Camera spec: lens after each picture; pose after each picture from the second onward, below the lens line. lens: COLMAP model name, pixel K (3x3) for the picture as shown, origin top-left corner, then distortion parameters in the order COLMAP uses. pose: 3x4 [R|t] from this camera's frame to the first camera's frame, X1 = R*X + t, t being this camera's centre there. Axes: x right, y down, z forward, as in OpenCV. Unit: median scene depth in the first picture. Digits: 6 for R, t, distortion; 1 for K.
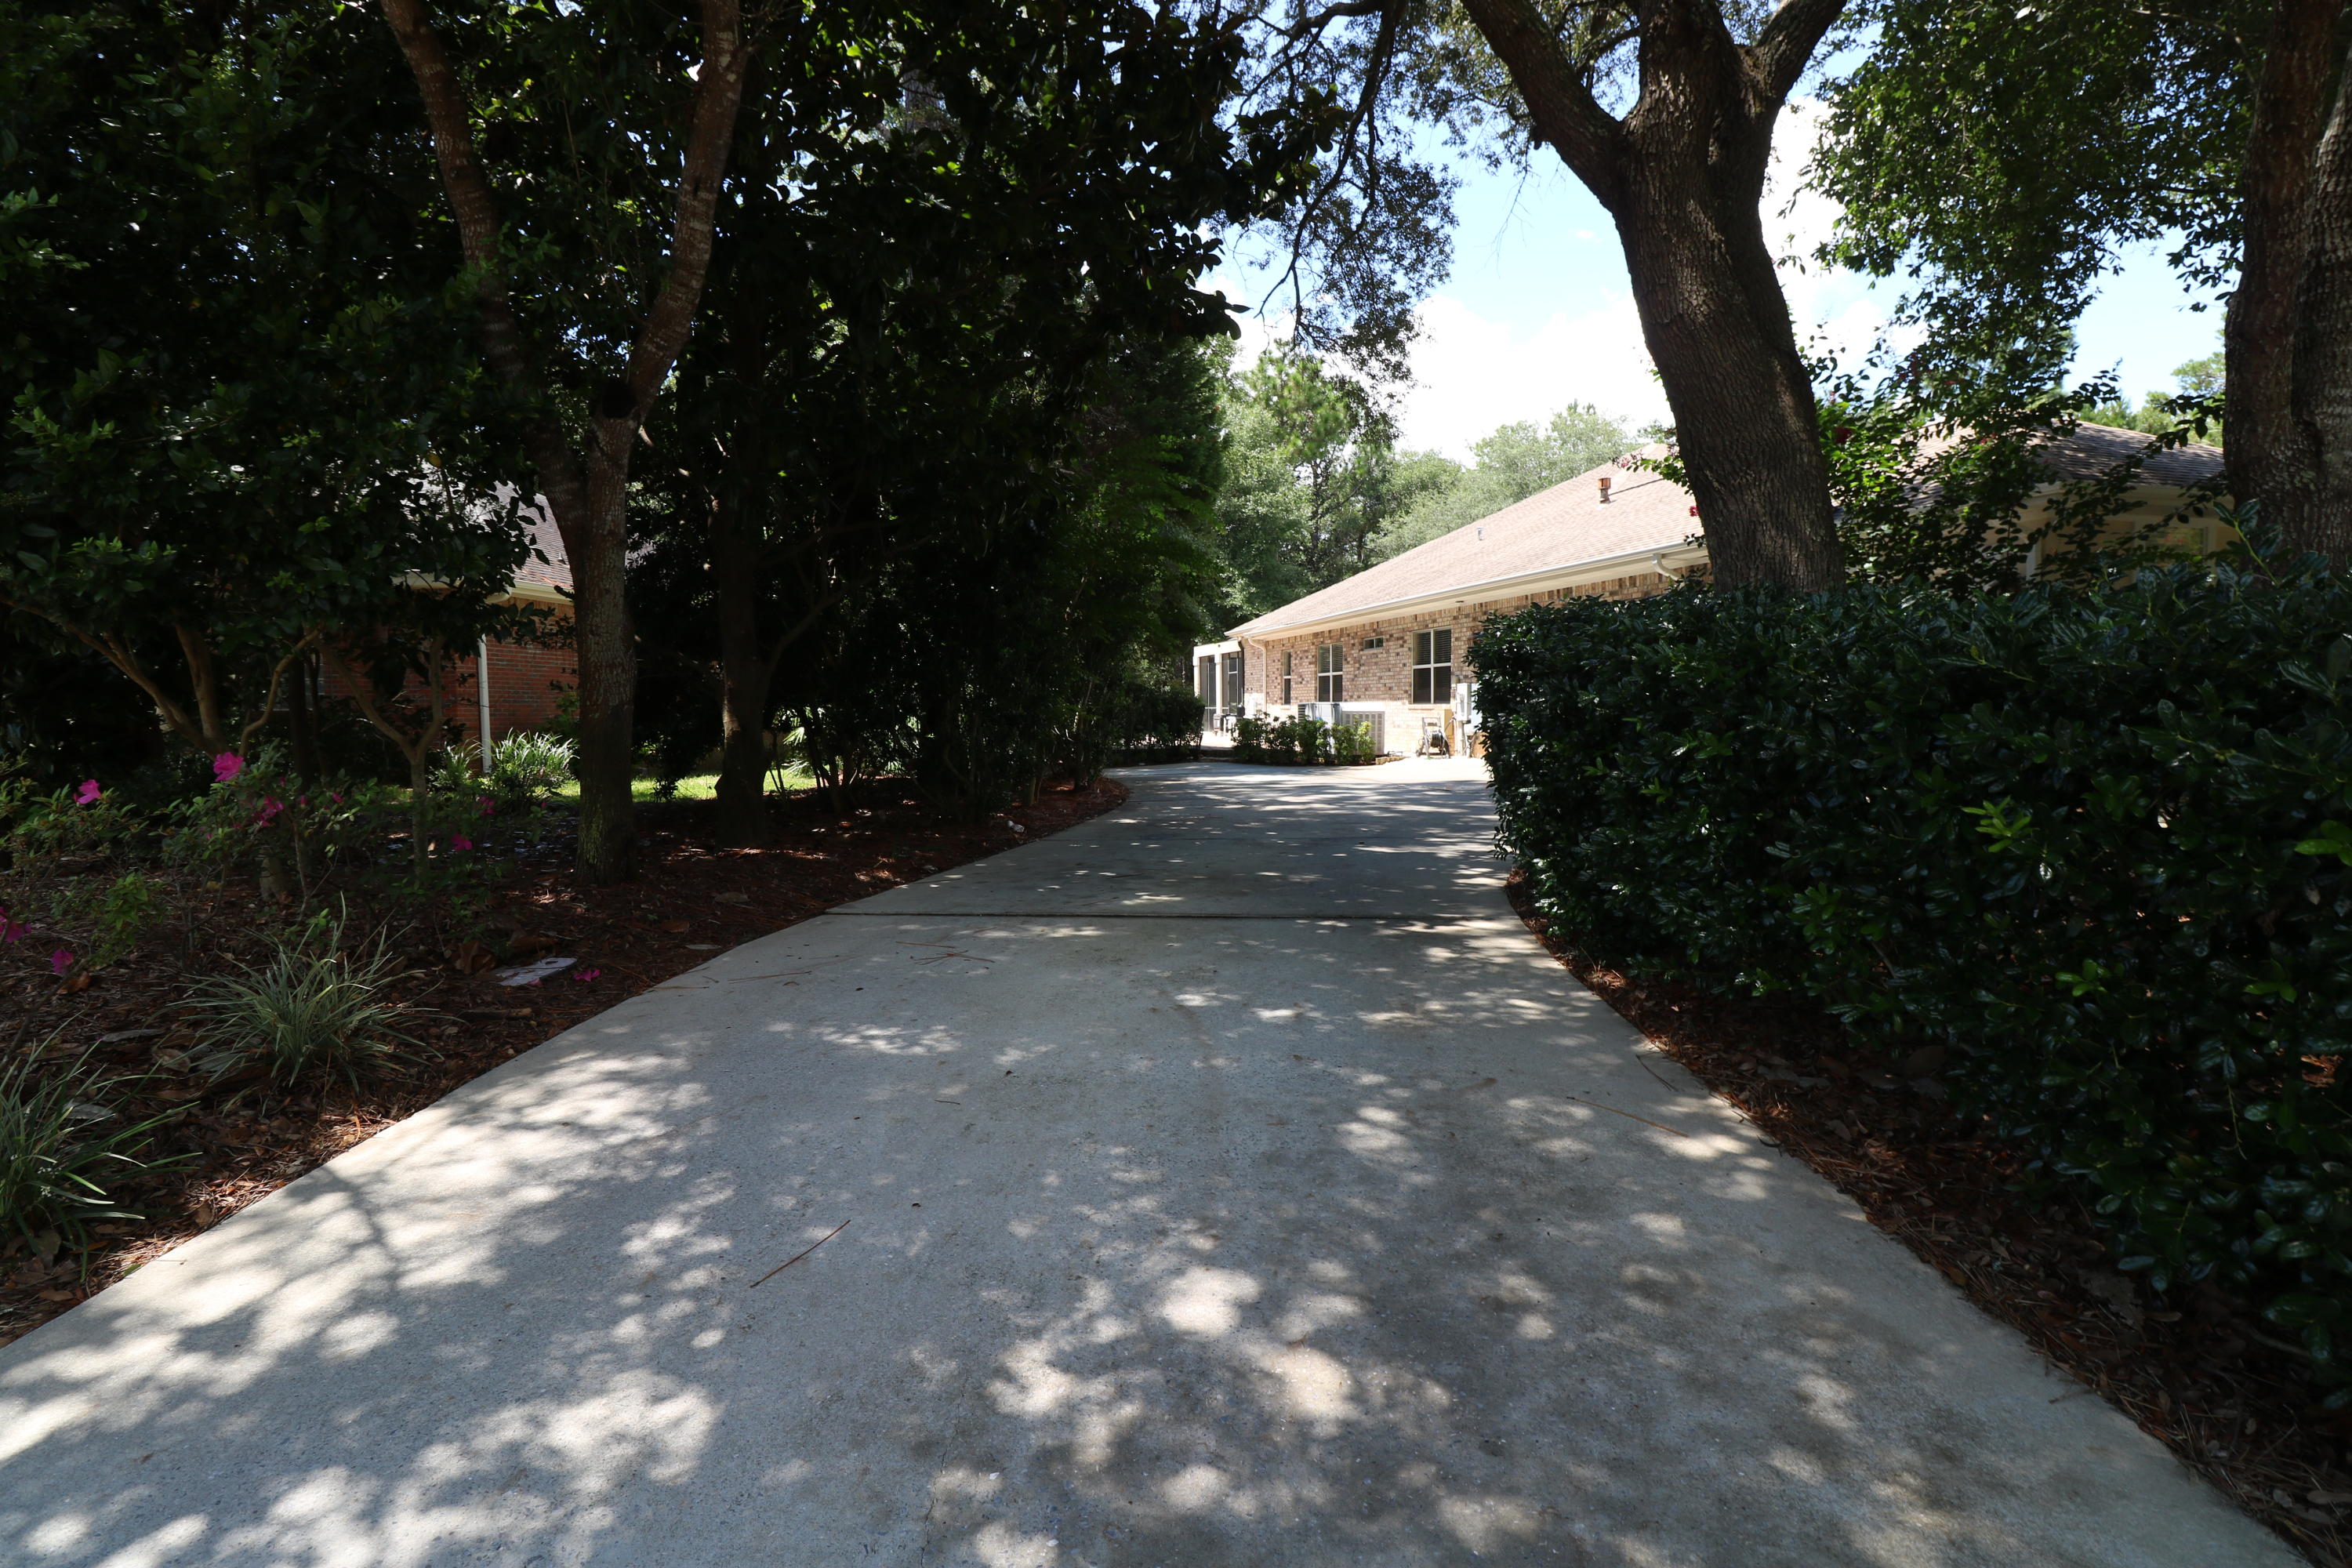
lens RADIAL K [[1172.5, 0, 1182.0], [0, 1172.5, 775.0], [0, 0, 1]] dist [-0.001403, -0.000399]
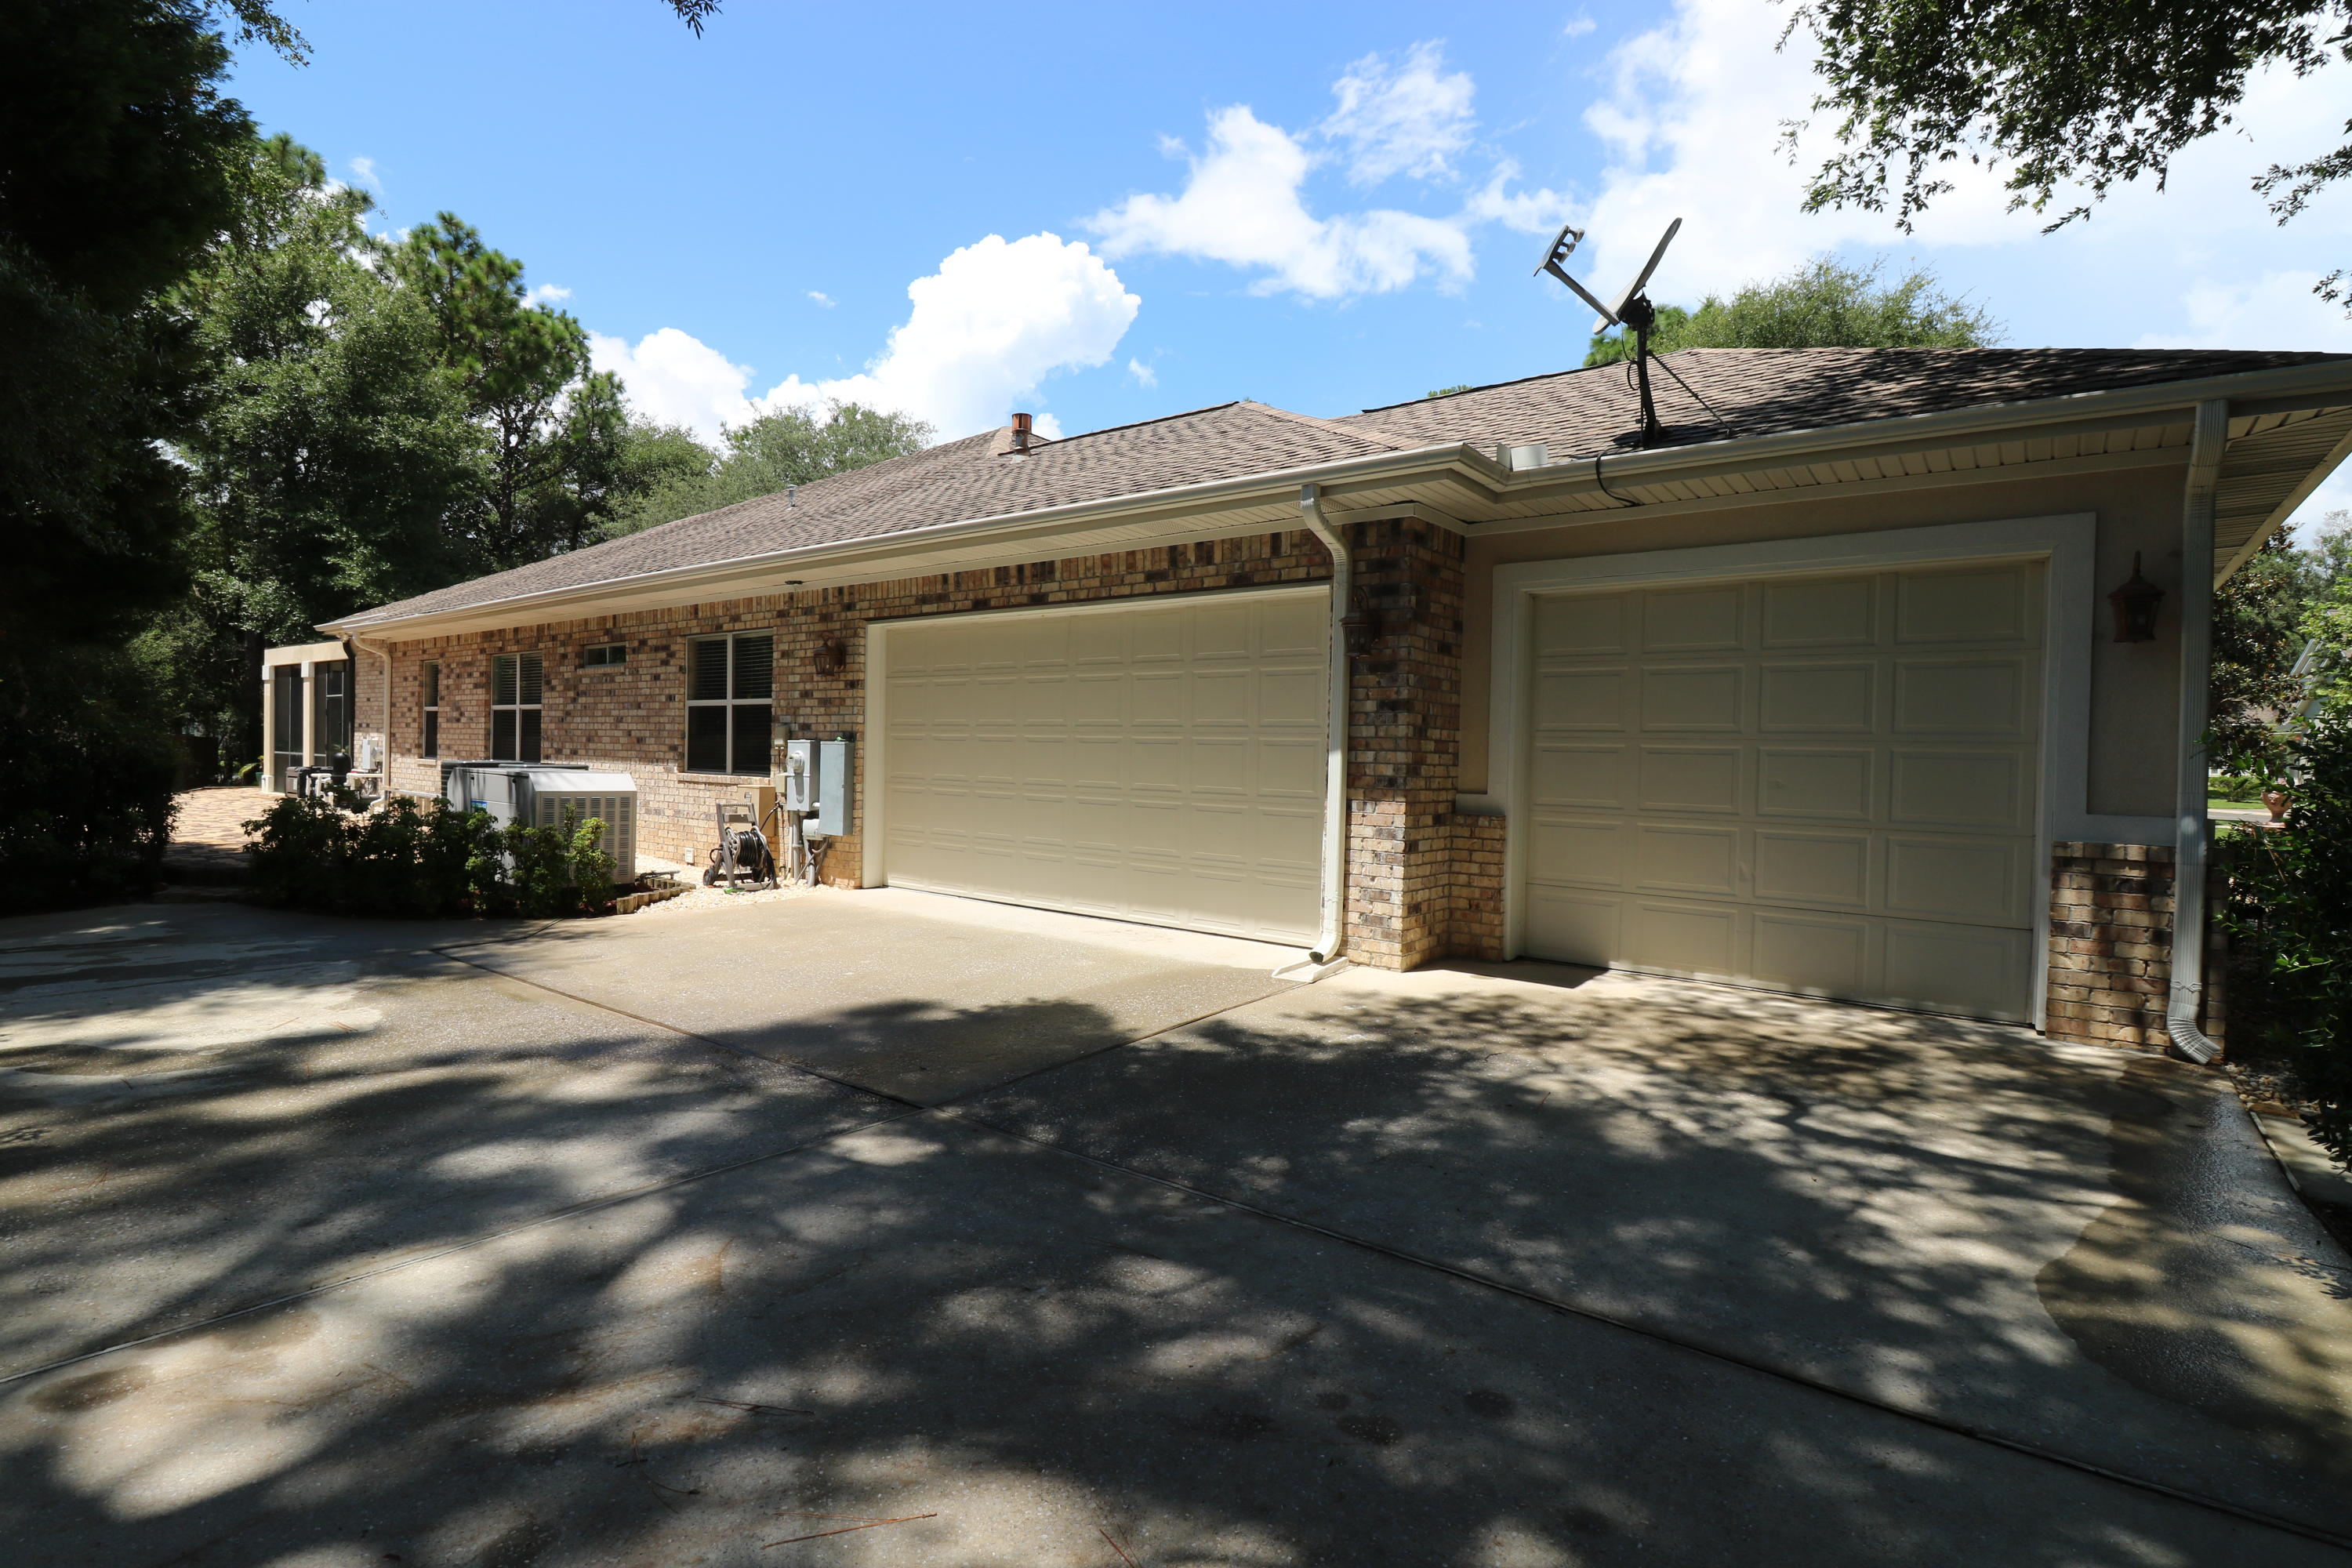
lens RADIAL K [[1172.5, 0, 1182.0], [0, 1172.5, 775.0], [0, 0, 1]] dist [-0.001403, -0.000399]
pose [[0.806932, 0.014715, 0.590461, 0.044490], [0.006182, 0.999424, -0.033355, -0.027985], [-0.590612, 0.030565, 0.806376, 0.305922]]
